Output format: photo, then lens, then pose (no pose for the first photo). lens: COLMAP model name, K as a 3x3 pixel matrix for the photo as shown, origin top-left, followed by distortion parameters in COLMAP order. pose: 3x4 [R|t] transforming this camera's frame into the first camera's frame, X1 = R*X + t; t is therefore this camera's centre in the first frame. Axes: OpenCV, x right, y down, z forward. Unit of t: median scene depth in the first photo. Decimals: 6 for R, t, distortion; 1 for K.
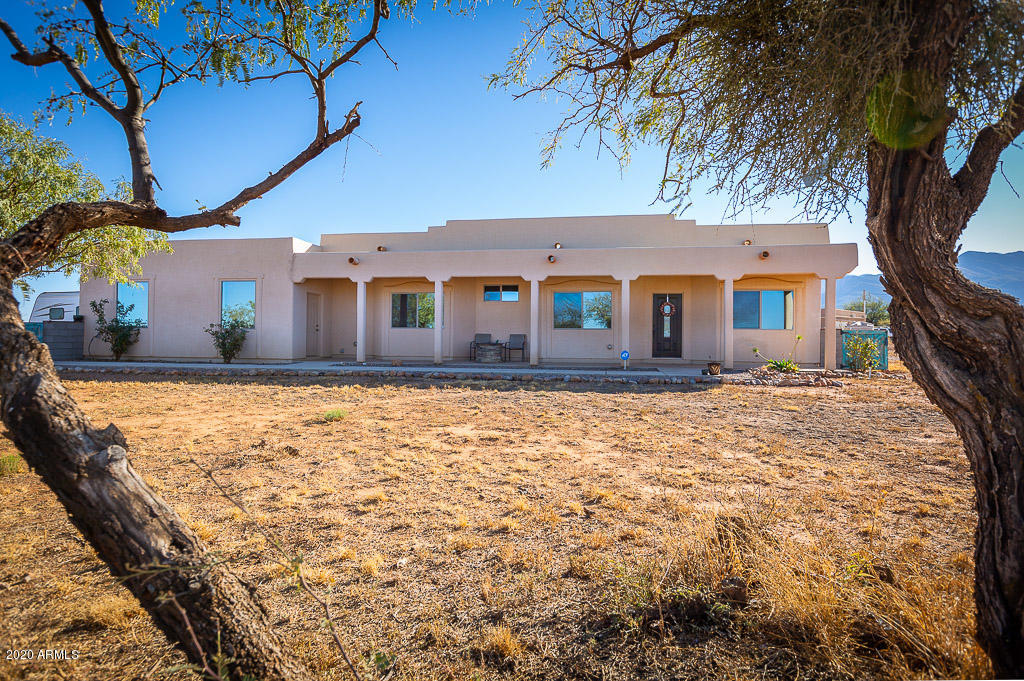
lens RADIAL K [[565.0, 0, 512.0], [0, 565.0, 340.5], [0, 0, 1]] dist [0.001354, 0.000385]
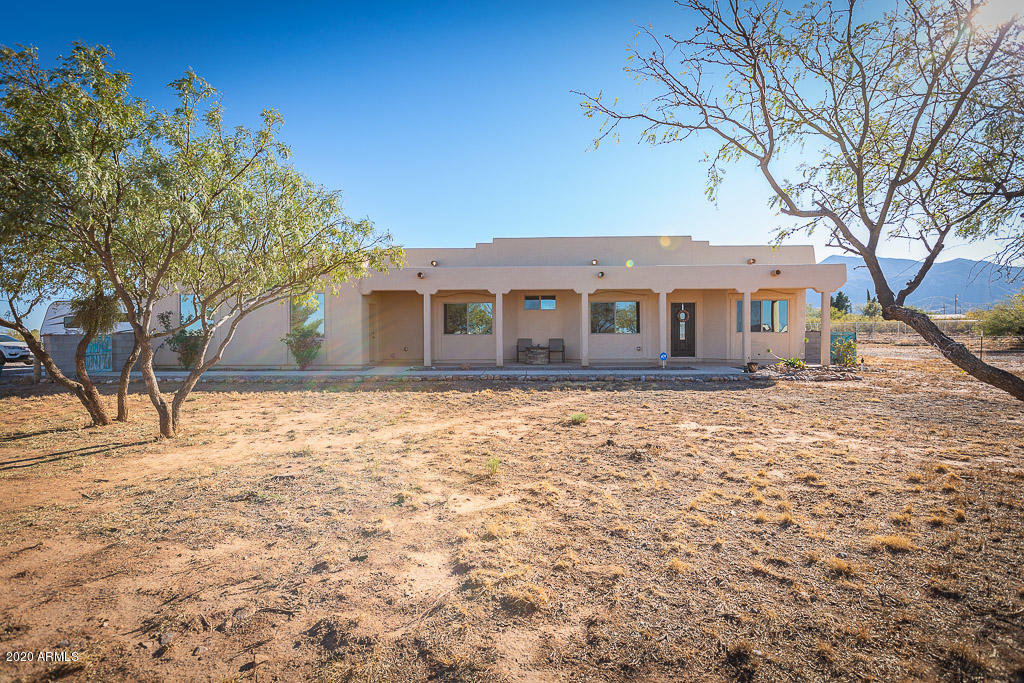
lens RADIAL K [[535.2, 0, 512.0], [0, 535.2, 341.5], [0, 0, 1]] dist [0.000111, 0.000074]
pose [[0.990829, -0.013974, 0.134396, -0.237970], [0.012936, 0.999879, 0.008592, -0.017410], [-0.134500, -0.006775, 0.990890, -0.057503]]
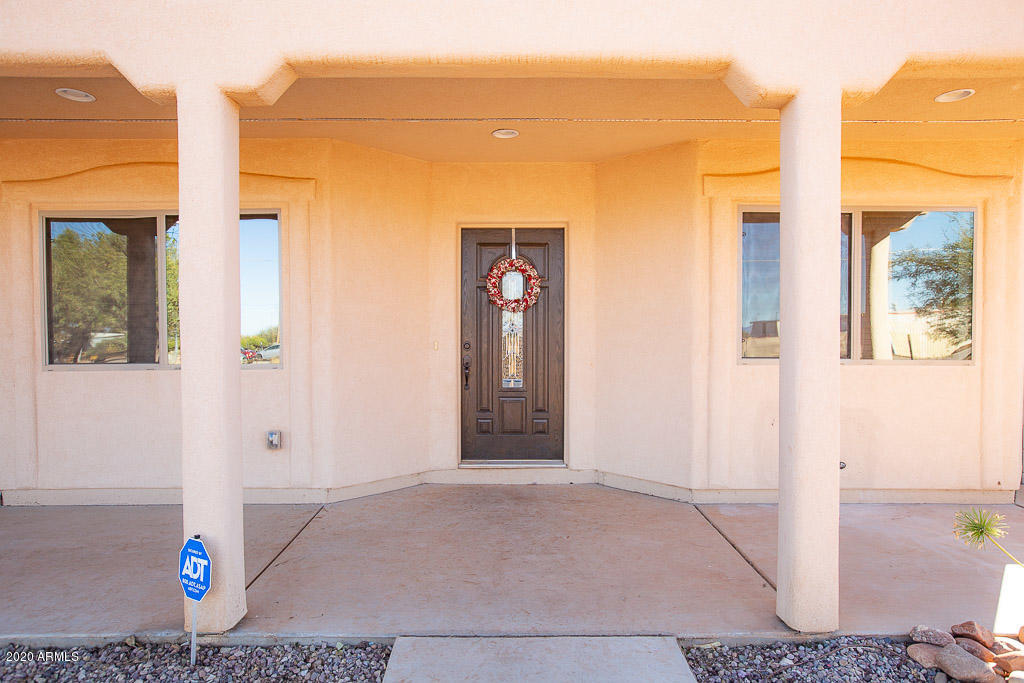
lens RADIAL K [[605.5, 0, 512.0], [0, 605.5, 341.5], [0, 0, 1]] dist [0.000998, 0.000290]
pose [[0.985408, -0.018622, 0.169186, 0.234508], [0.015951, 0.999726, 0.017135, -0.034790], [-0.169459, -0.014187, 0.985435, 0.741702]]
